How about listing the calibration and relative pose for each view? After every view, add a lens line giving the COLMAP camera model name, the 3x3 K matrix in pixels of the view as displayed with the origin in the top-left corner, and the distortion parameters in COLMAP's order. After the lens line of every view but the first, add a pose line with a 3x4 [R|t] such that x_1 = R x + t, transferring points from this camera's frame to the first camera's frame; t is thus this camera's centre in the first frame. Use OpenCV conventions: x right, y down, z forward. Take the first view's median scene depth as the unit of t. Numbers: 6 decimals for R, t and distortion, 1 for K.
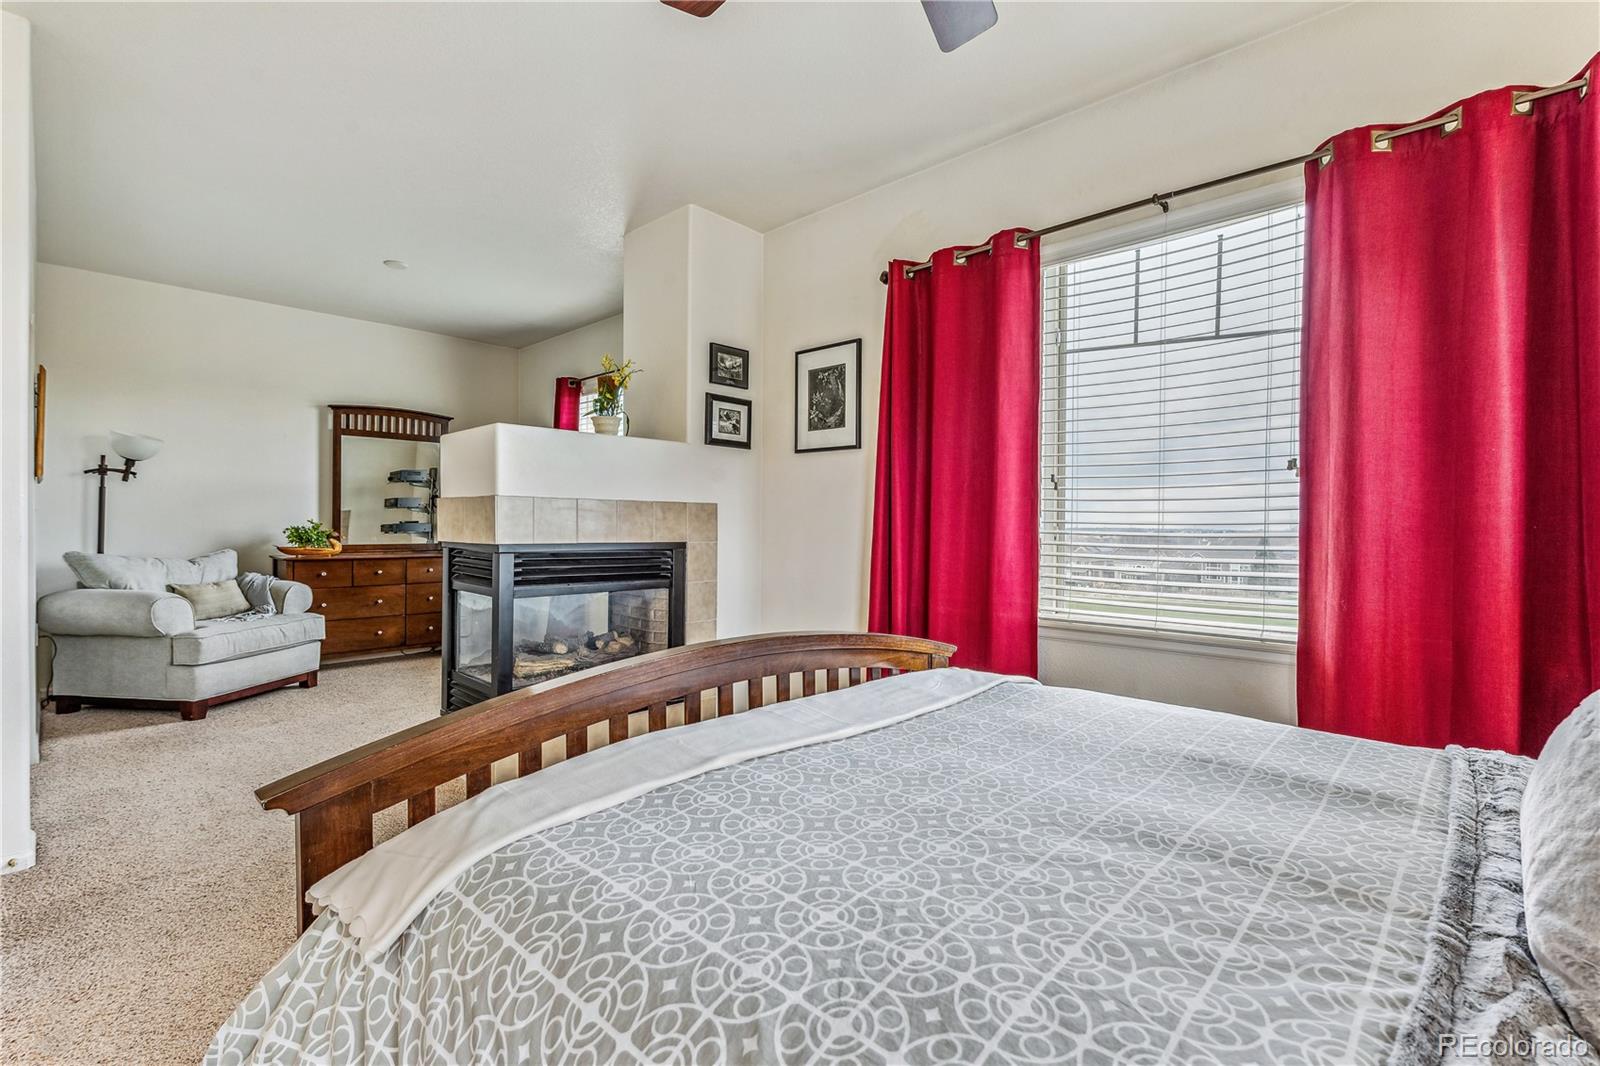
lens RADIAL K [[723.1, 0, 800.0], [0, 723.1, 533.0], [0, 0, 1]] dist [-0.000389, 0.000234]
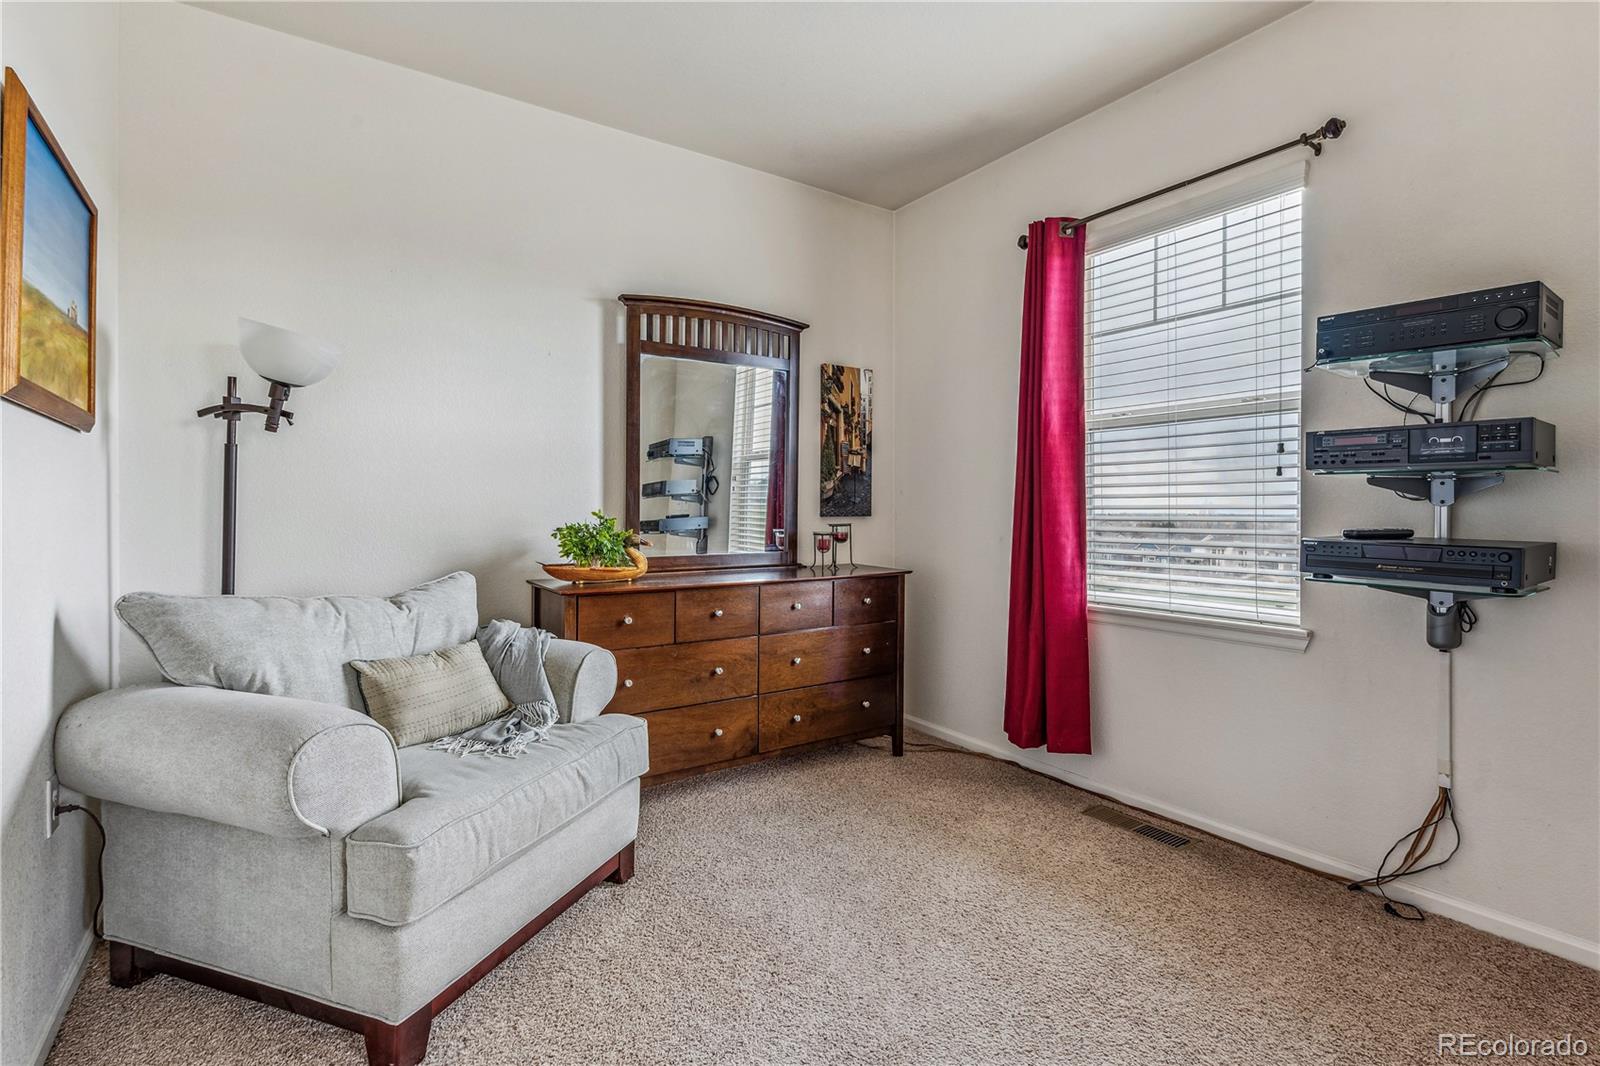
lens RADIAL K [[752.8, 0, 804.8], [0, 752.8, 512.6], [0, 0, 1]] dist [-0.001084, -0.000300]
pose [[0.978189, -0.012266, -0.207355, -0.475751], [0.008684, 0.999797, -0.018175, -0.007191], [0.207536, 0.015978, 0.978097, 0.571696]]
